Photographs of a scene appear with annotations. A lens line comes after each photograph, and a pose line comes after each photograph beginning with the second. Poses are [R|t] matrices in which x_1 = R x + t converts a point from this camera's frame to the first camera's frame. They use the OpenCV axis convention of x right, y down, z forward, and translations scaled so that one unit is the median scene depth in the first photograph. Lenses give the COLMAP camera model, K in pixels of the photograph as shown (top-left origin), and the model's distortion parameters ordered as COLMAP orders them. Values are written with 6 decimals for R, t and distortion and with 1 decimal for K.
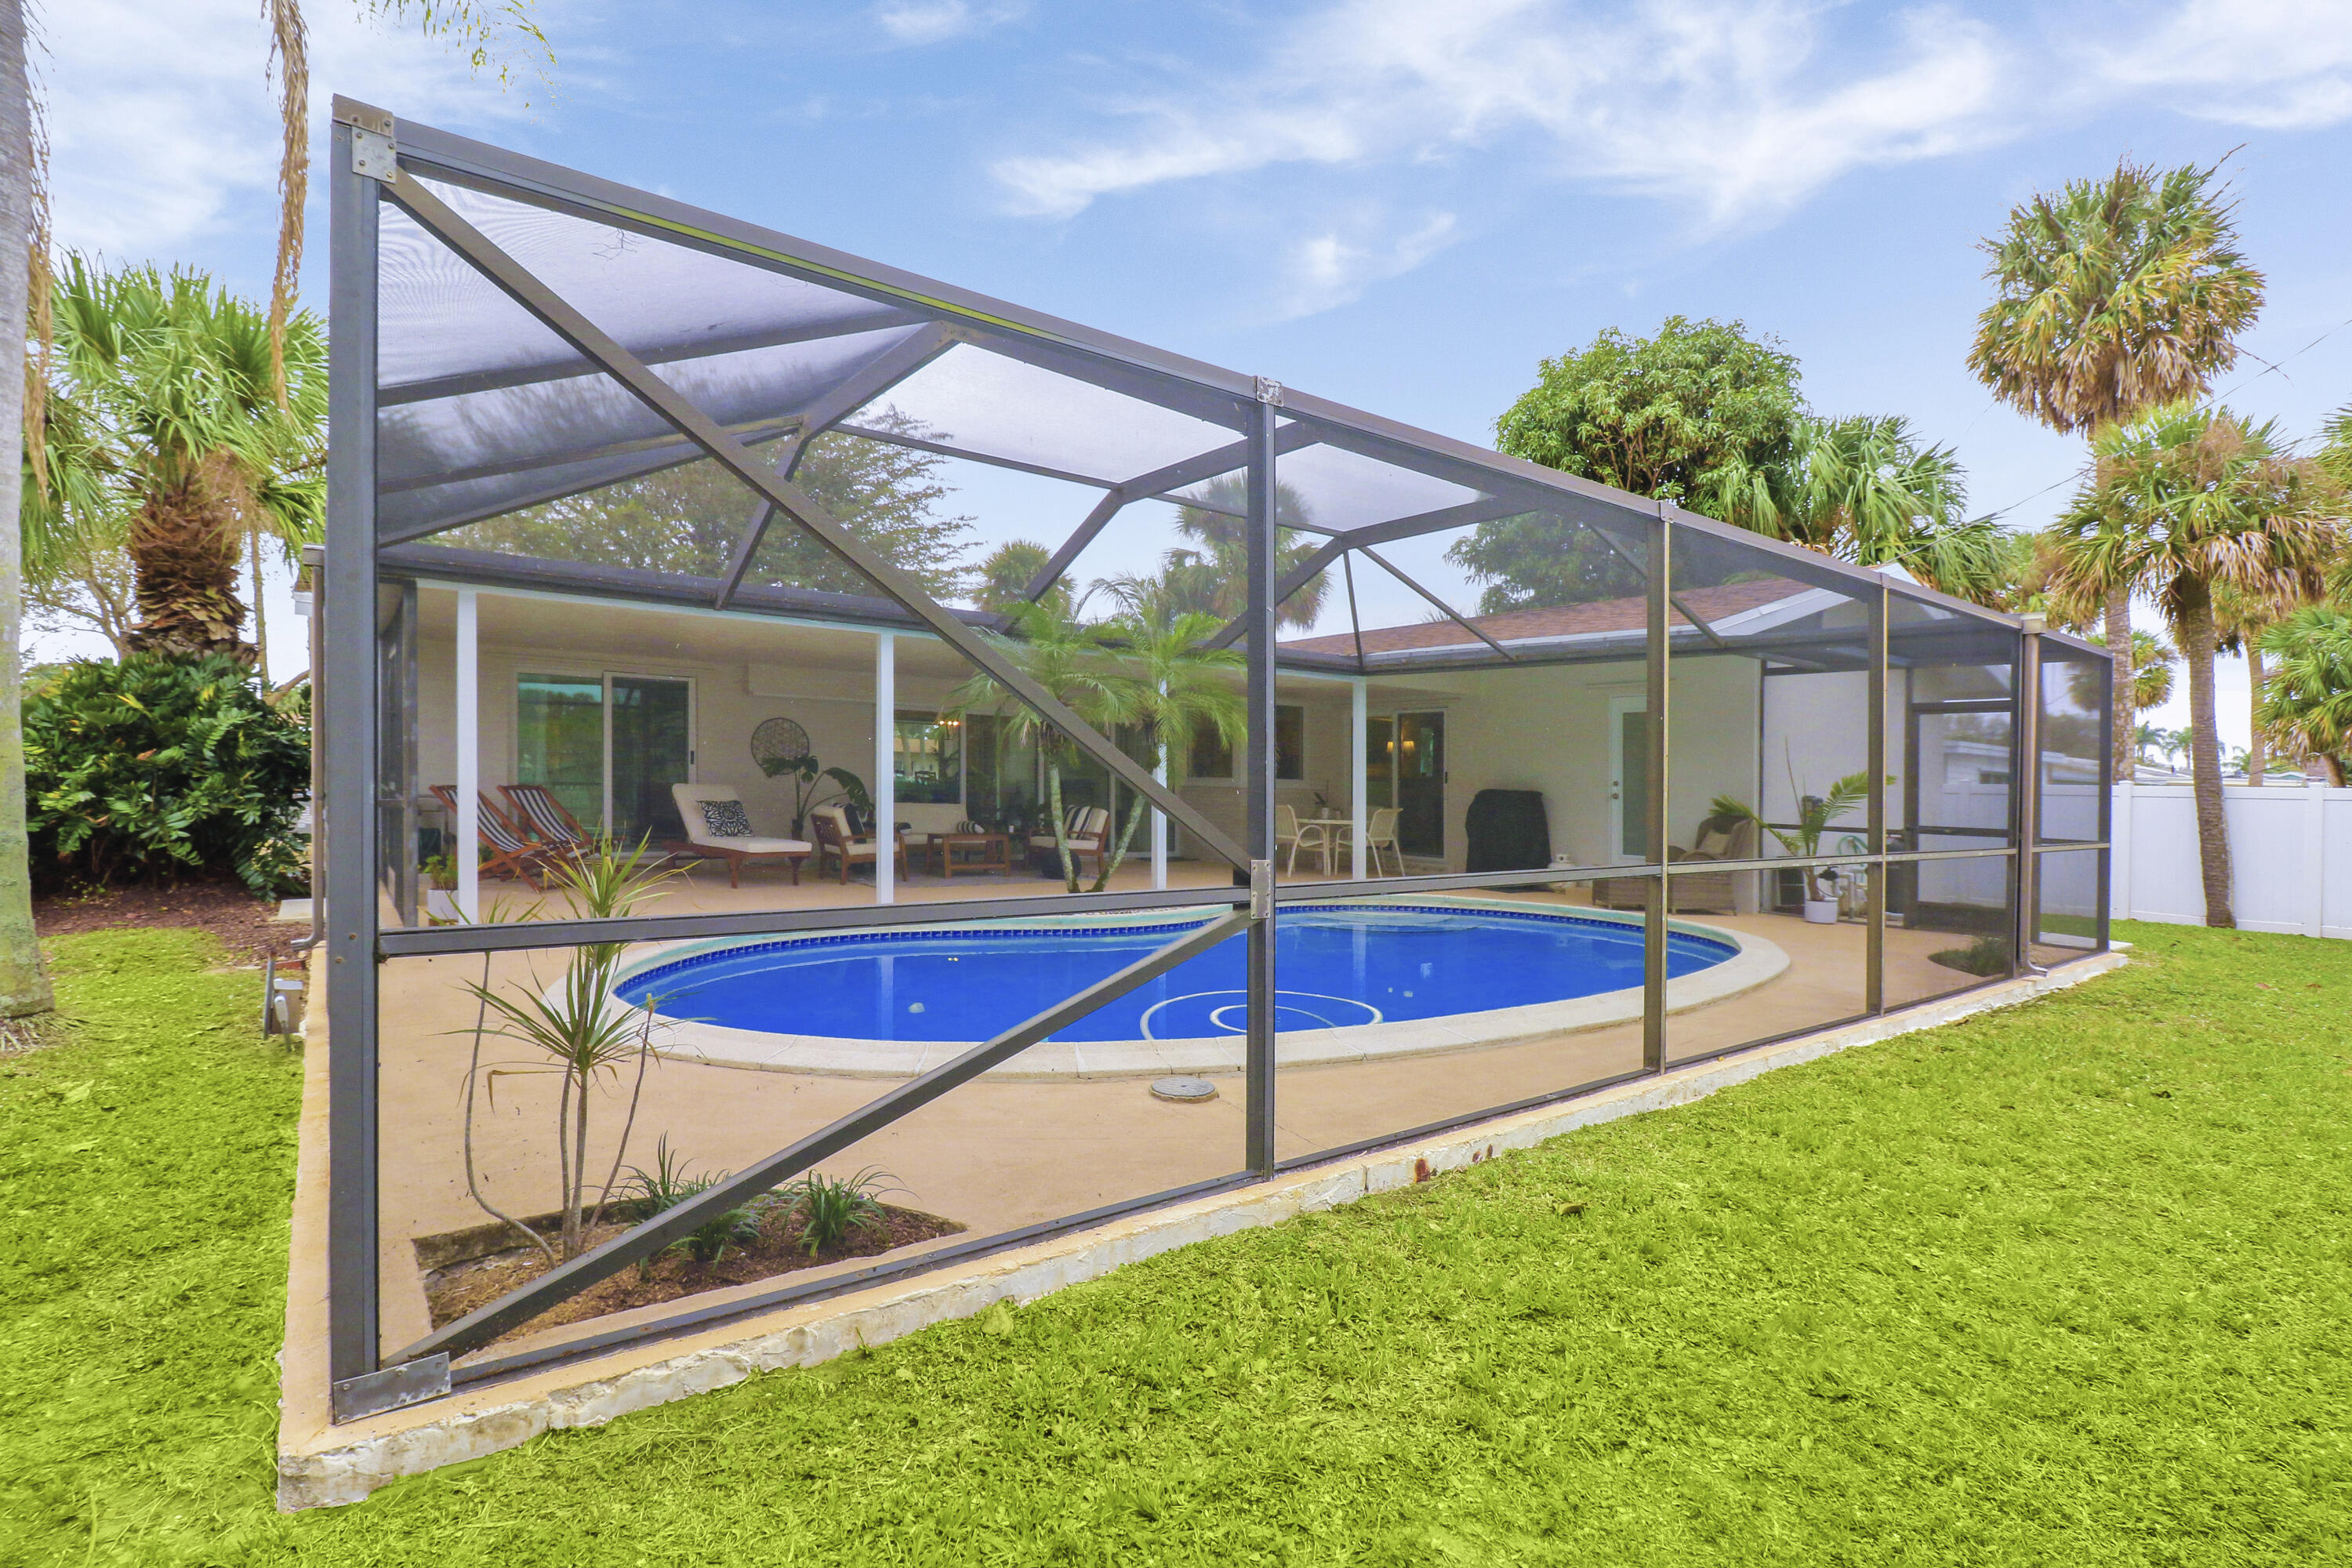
lens RADIAL K [[1112.3, 0, 1156.4], [0, 1112.3, 764.8], [0, 0, 1]] dist [0.001341, -0.000950]
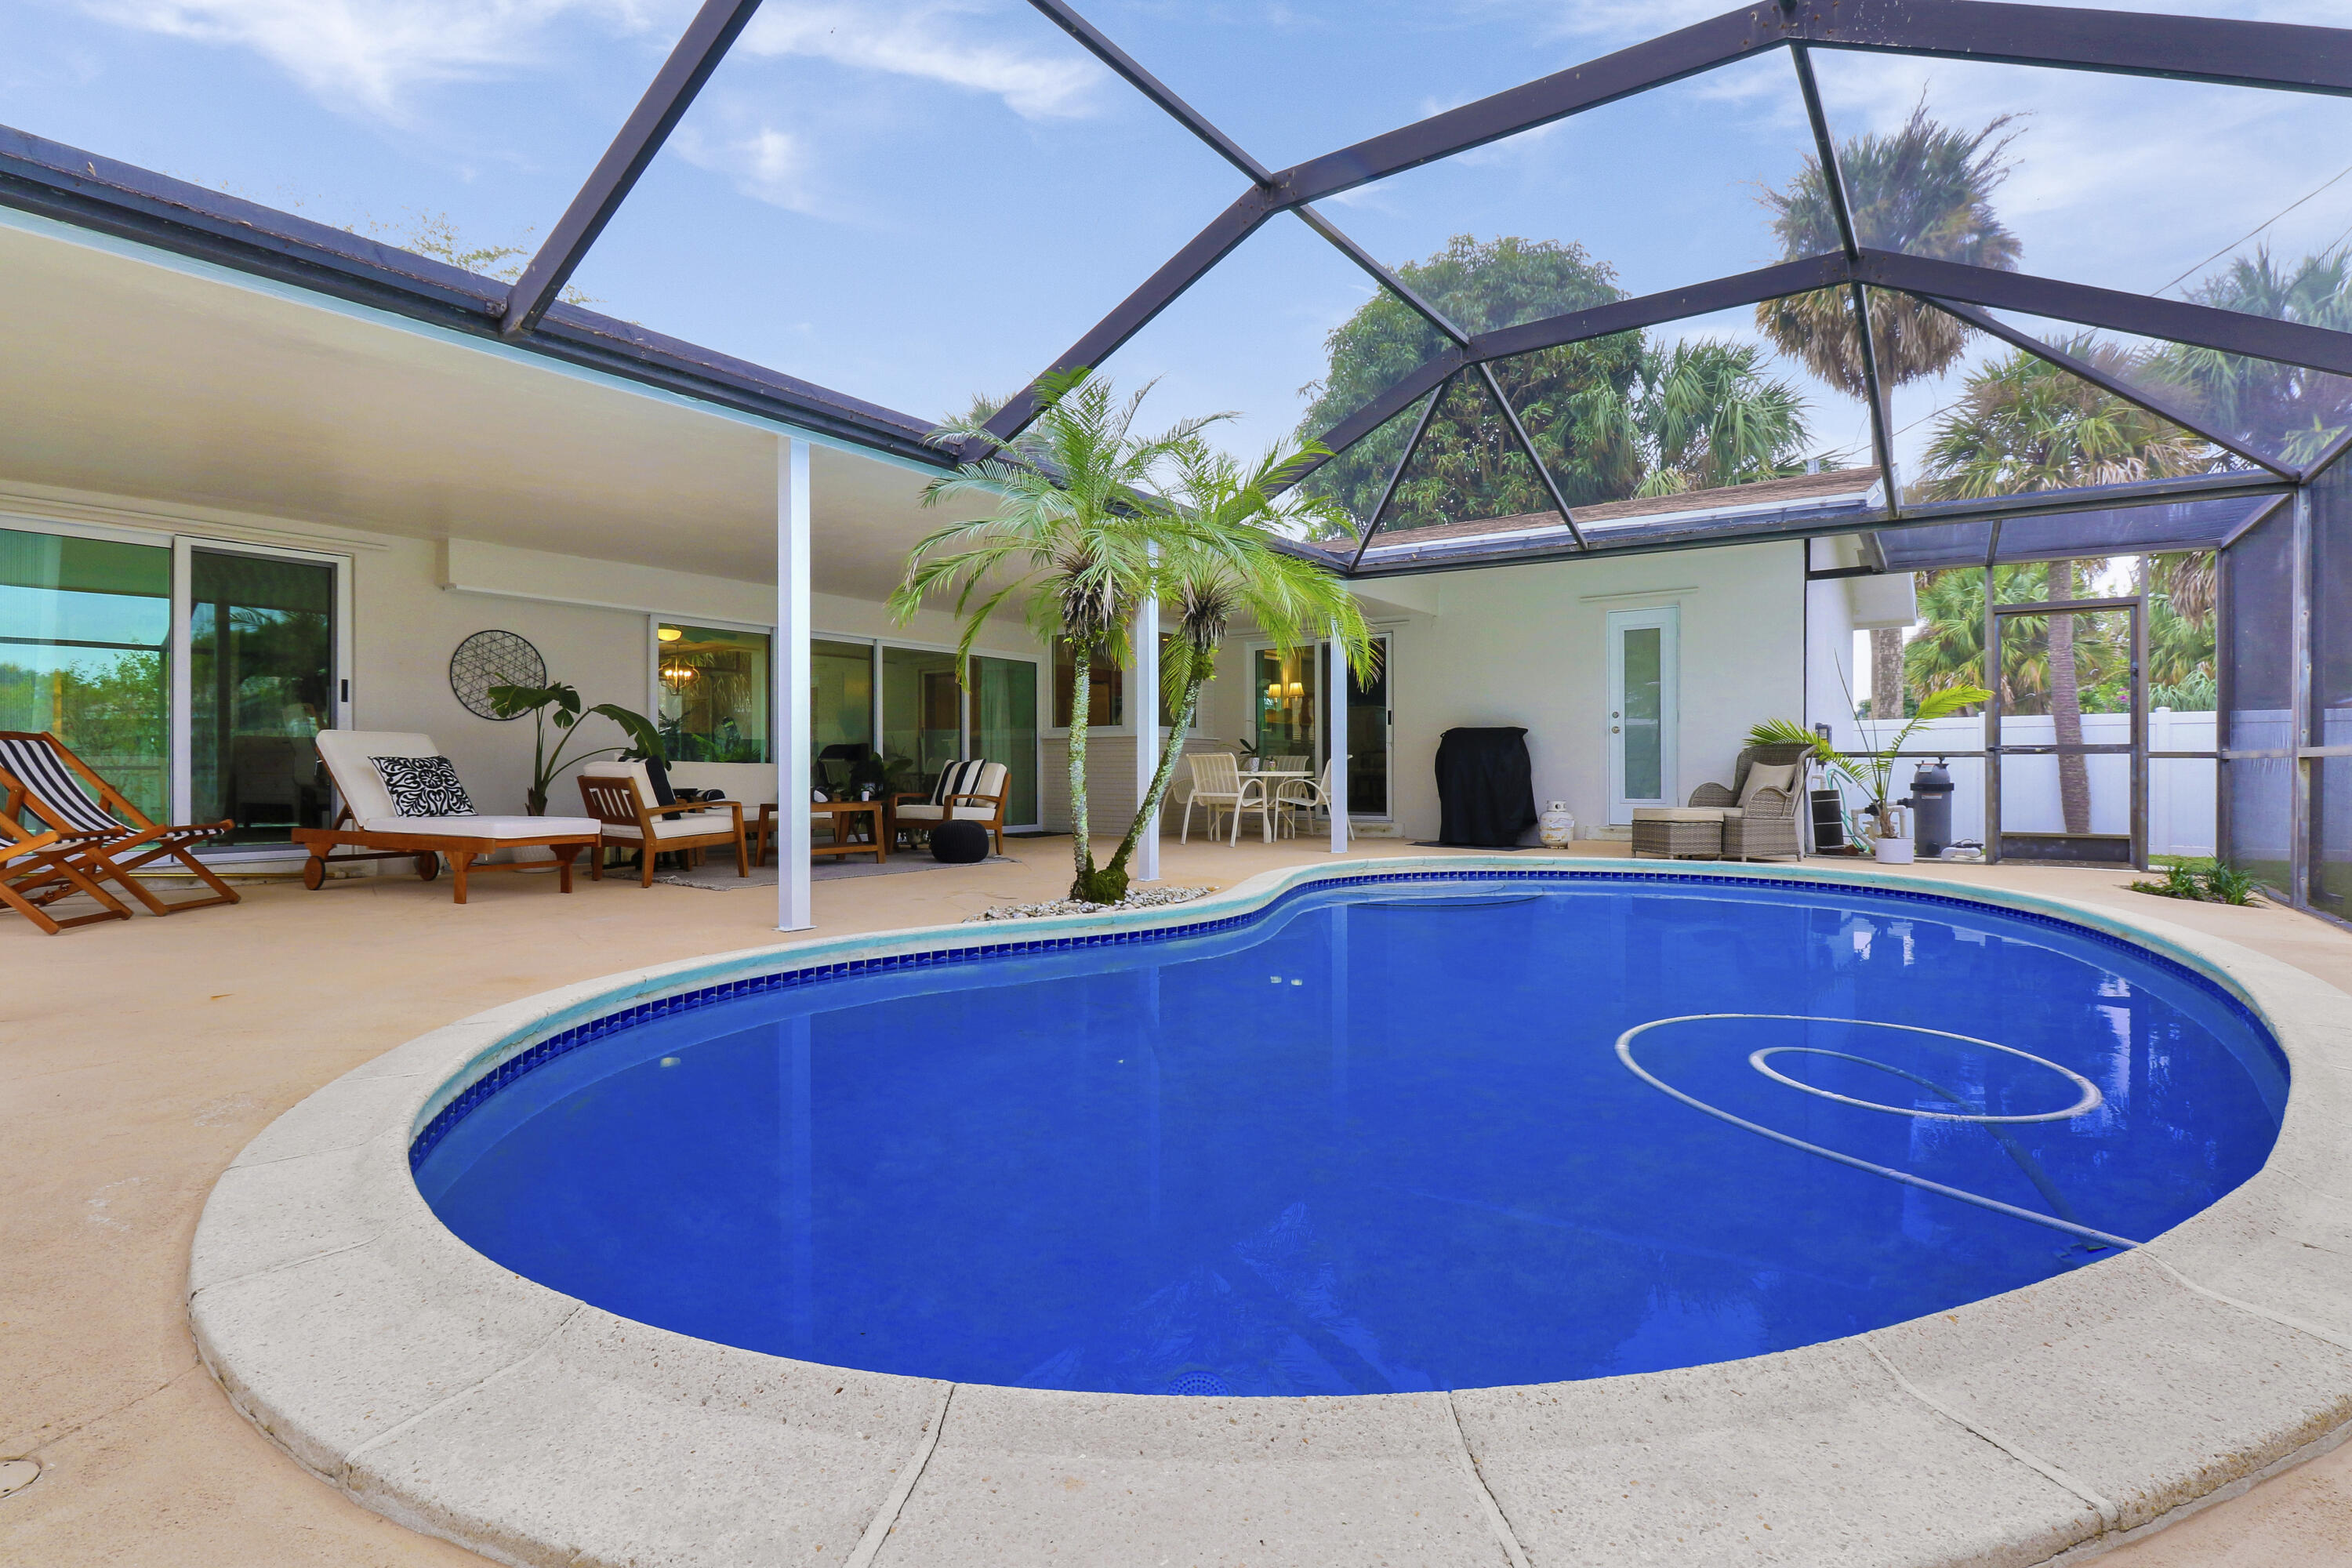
lens RADIAL K [[1143.0, 0, 1175.2], [0, 1143.0, 726.0], [0, 0, 1]] dist [0.002079, -0.017786]
pose [[0.954528, -0.017850, 0.297587, -0.177671], [0.022870, 0.999649, -0.013394, 0.031431], [-0.297243, 0.019591, 0.954601, 0.293445]]
